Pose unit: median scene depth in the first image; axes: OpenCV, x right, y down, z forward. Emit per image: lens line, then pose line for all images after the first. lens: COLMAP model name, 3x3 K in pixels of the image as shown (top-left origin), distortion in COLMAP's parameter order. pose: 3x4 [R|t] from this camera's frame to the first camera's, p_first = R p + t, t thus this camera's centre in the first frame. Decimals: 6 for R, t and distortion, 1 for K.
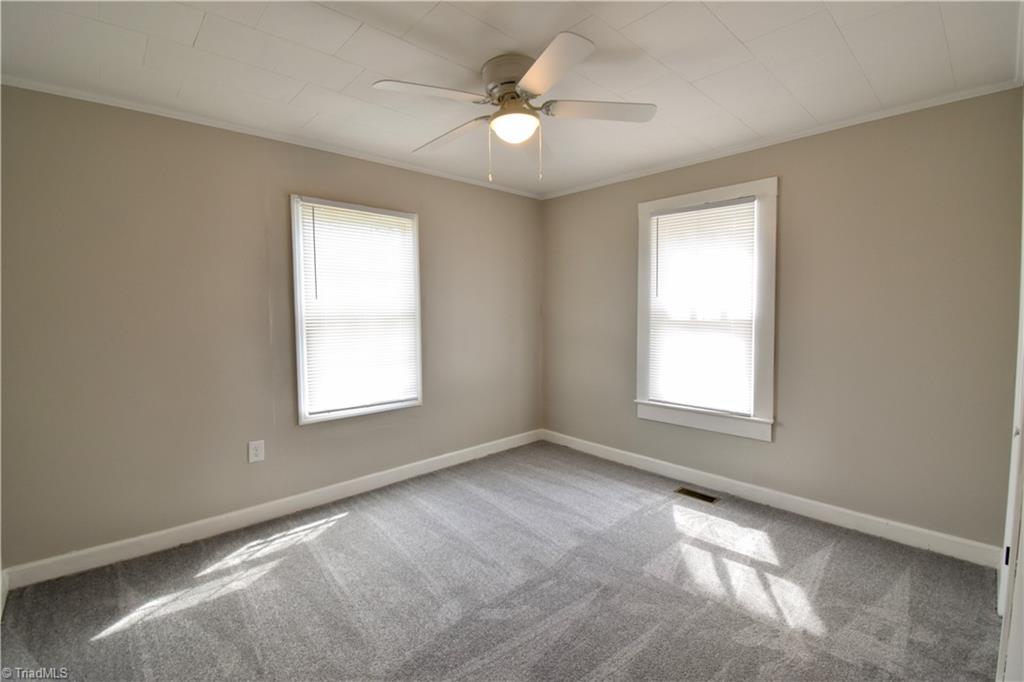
lens RADIAL K [[452.8, 0, 516.4], [0, 452.8, 336.1], [0, 0, 1]] dist [0.010709, -0.017868]
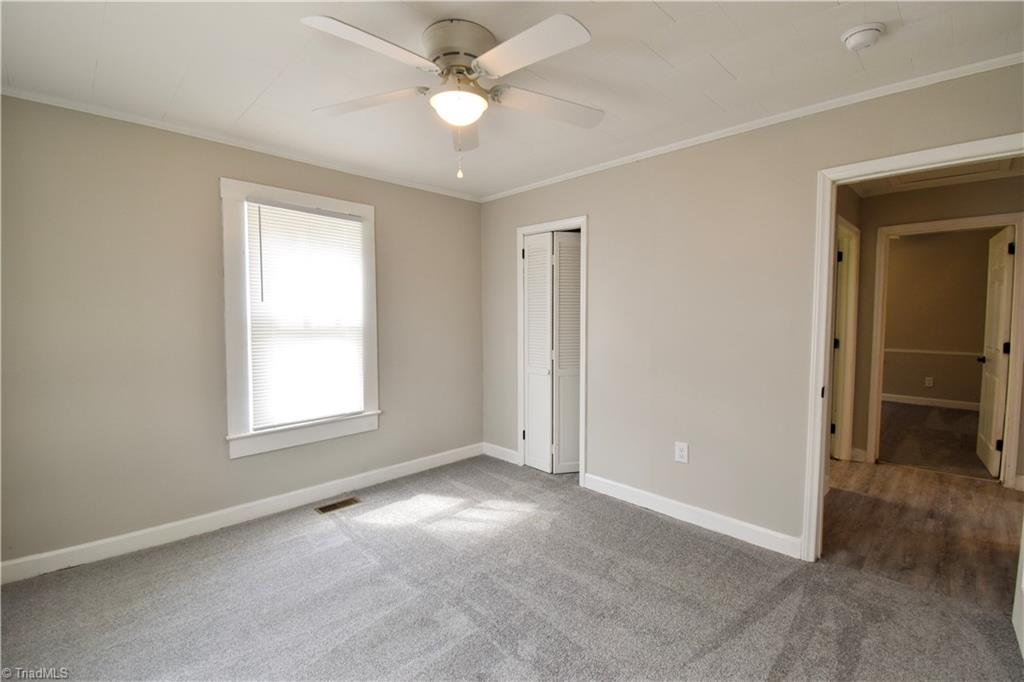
lens RADIAL K [[452.8, 0, 516.4], [0, 452.8, 336.1], [0, 0, 1]] dist [0.010709, -0.017868]
pose [[-0.037497, -0.040162, 0.998489, -0.631674], [0.056361, 0.997517, 0.042240, -0.039086], [-0.997706, 0.057859, -0.035140, 0.675114]]
